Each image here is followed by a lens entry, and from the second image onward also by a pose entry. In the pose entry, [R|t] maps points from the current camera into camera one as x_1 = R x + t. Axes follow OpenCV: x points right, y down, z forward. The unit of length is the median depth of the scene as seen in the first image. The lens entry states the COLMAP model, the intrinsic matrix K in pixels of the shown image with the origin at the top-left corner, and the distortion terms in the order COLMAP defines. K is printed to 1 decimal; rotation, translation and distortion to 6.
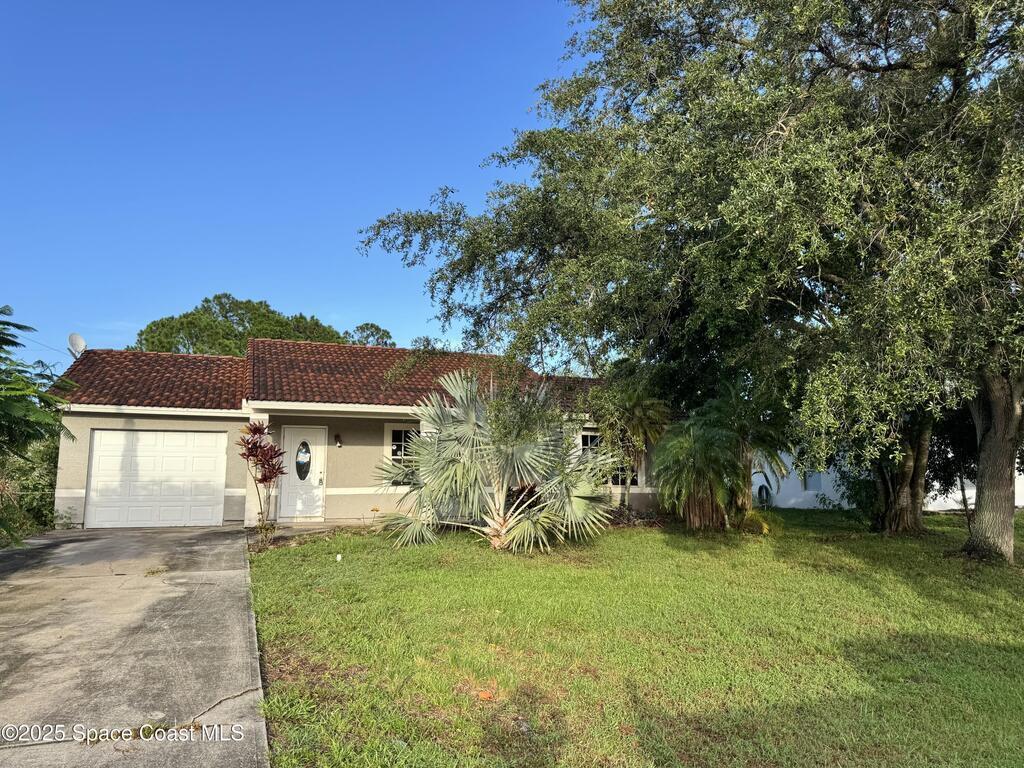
lens RADIAL K [[717.8, 0, 512.0], [0, 717.8, 384.0], [0, 0, 1]] dist [0.000450, -0.000227]
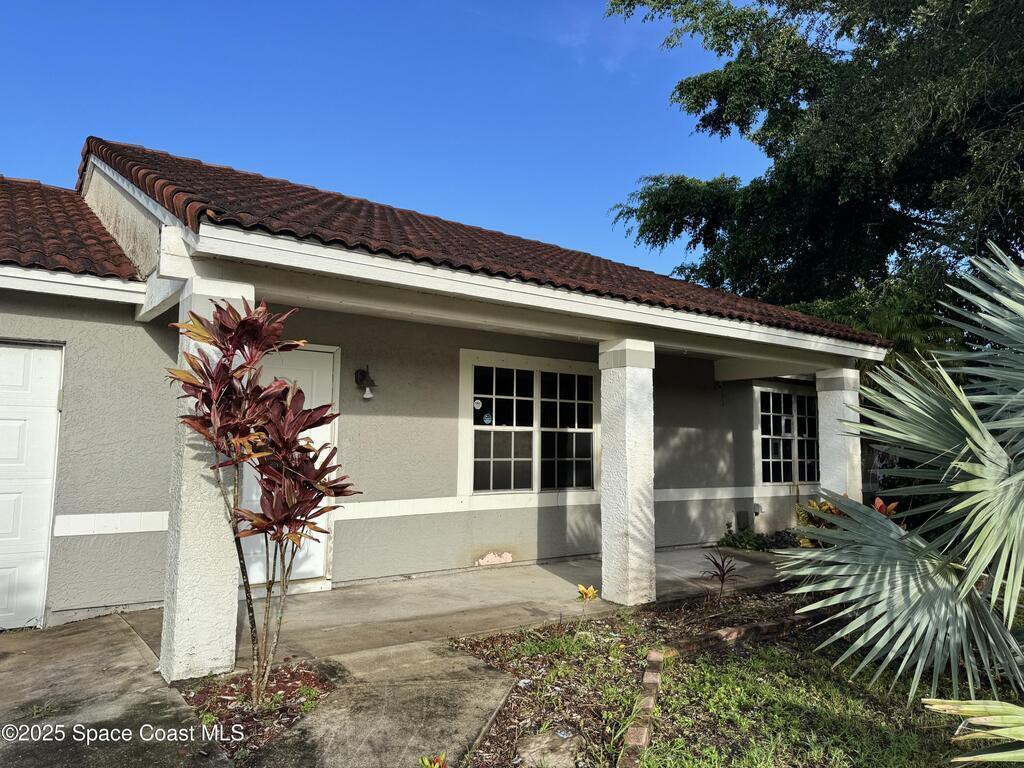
lens RADIAL K [[717.8, 0, 512.0], [0, 717.8, 384.0], [0, 0, 1]] dist [0.000450, -0.000227]
pose [[0.963292, 0.051645, 0.263440, -0.298433], [-0.068927, 0.996004, 0.056781, 0.055851], [-0.259455, -0.072855, 0.963003, 0.651647]]
